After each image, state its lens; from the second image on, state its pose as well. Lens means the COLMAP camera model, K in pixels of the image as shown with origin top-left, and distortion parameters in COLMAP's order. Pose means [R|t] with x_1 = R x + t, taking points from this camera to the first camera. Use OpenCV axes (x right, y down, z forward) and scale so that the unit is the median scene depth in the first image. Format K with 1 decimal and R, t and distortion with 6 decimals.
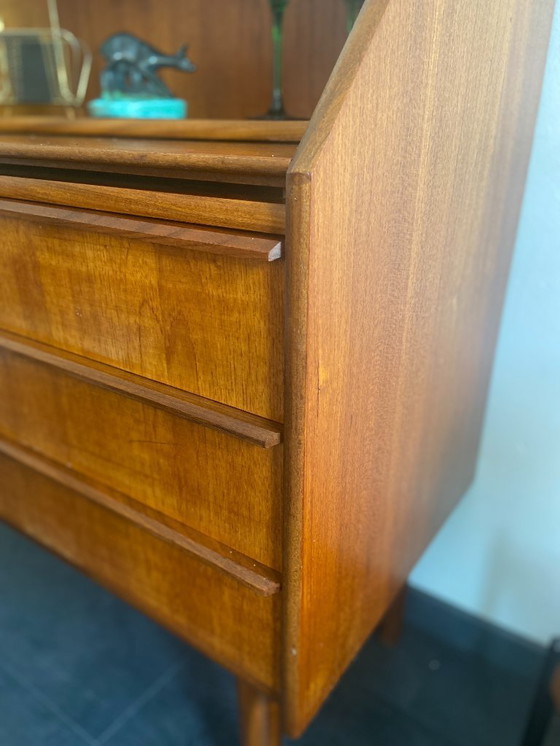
lens RADIAL K [[565.9, 0, 283.4], [0, 565.9, 371.8], [0, 0, 1]] dist [0.125423, -0.155570]
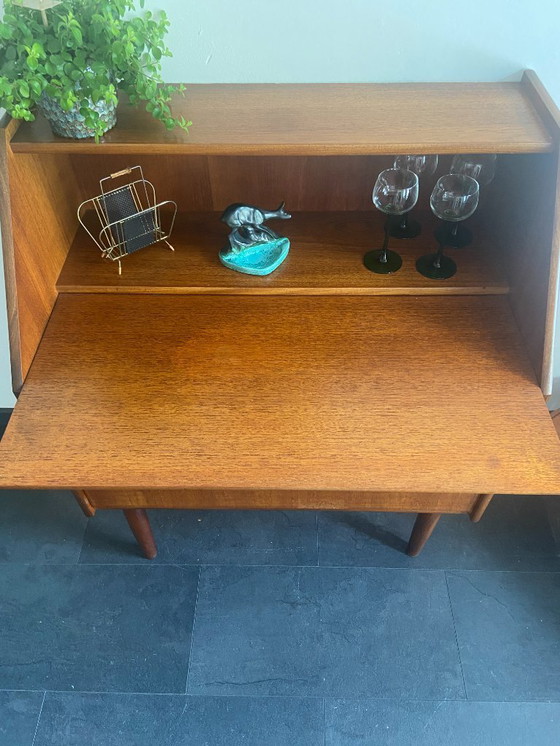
lens RADIAL K [[565.7, 0, 280.0], [0, 565.7, 373.0], [0, 0, 1]] dist [0.120556, -0.156279]
pose [[0.829160, -0.436627, 0.349070, -1.313187], [0.235463, 0.839136, 0.490314, -1.392408], [-0.507001, -0.324356, 0.798588, -0.399410]]
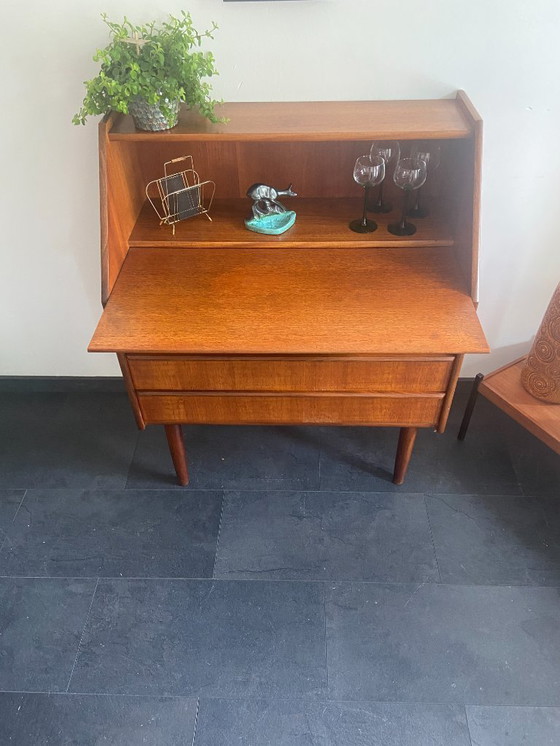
lens RADIAL K [[565.9, 0, 283.4], [0, 565.9, 371.8], [0, 0, 1]] dist [0.125423, -0.155570]
pose [[0.834360, -0.392398, 0.387127, -1.864854], [0.240372, 0.891024, 0.385093, -1.161087], [-0.496050, -0.228252, 0.837756, -1.217010]]
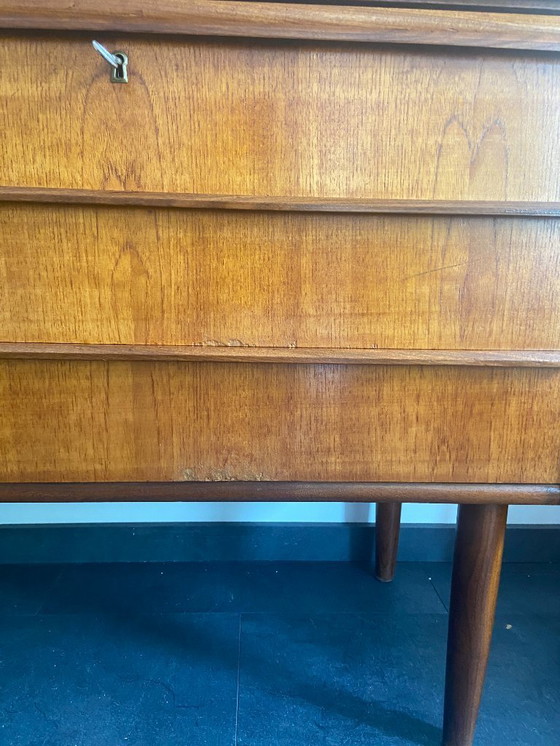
lens RADIAL K [[565.9, 0, 283.4], [0, 565.9, 371.8], [0, 0, 1]] dist [0.125423, -0.155570]
pose [[0.796776, -0.108657, 0.594426, -1.075977], [0.224405, 0.966560, -0.124115, 0.363471], [-0.561062, 0.232284, 0.794515, 0.370727]]
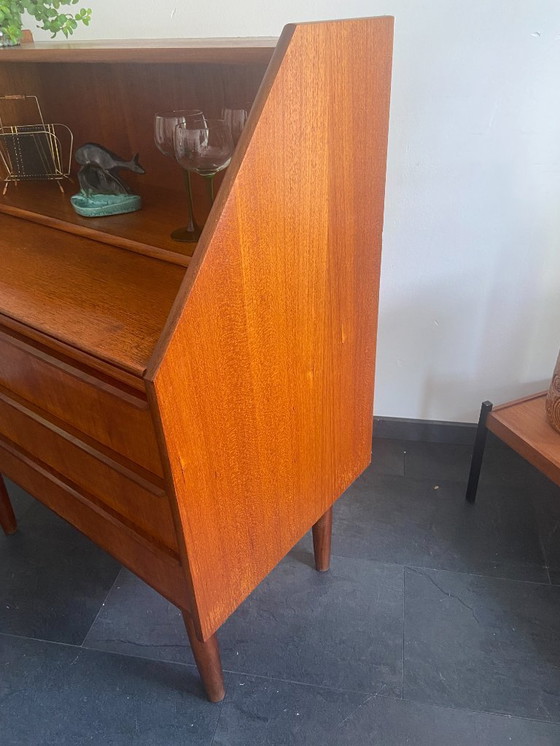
lens RADIAL K [[565.9, 0, 283.4], [0, 565.9, 371.8], [0, 0, 1]] dist [0.125423, -0.155570]
pose [[0.996594, -0.018271, -0.080413, 0.402142], [0.030939, 0.986755, 0.159238, -0.419095], [0.076438, -0.161184, 0.983960, -0.531144]]
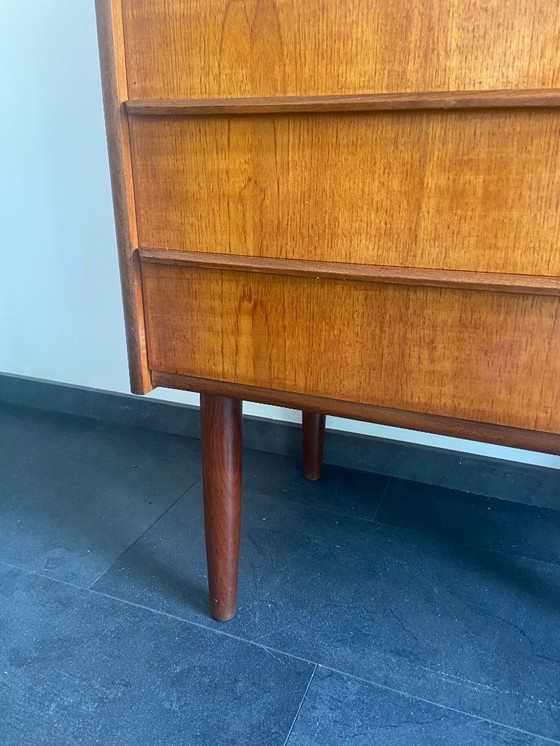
lens RADIAL K [[565.9, 0, 283.4], [0, 565.9, 371.8], [0, 0, 1]] dist [0.125423, -0.155570]
pose [[0.972235, -0.079676, 0.220025, -1.363163], [0.090027, 0.995237, -0.037407, 0.249967], [-0.215996, 0.056176, 0.974777, 0.600724]]
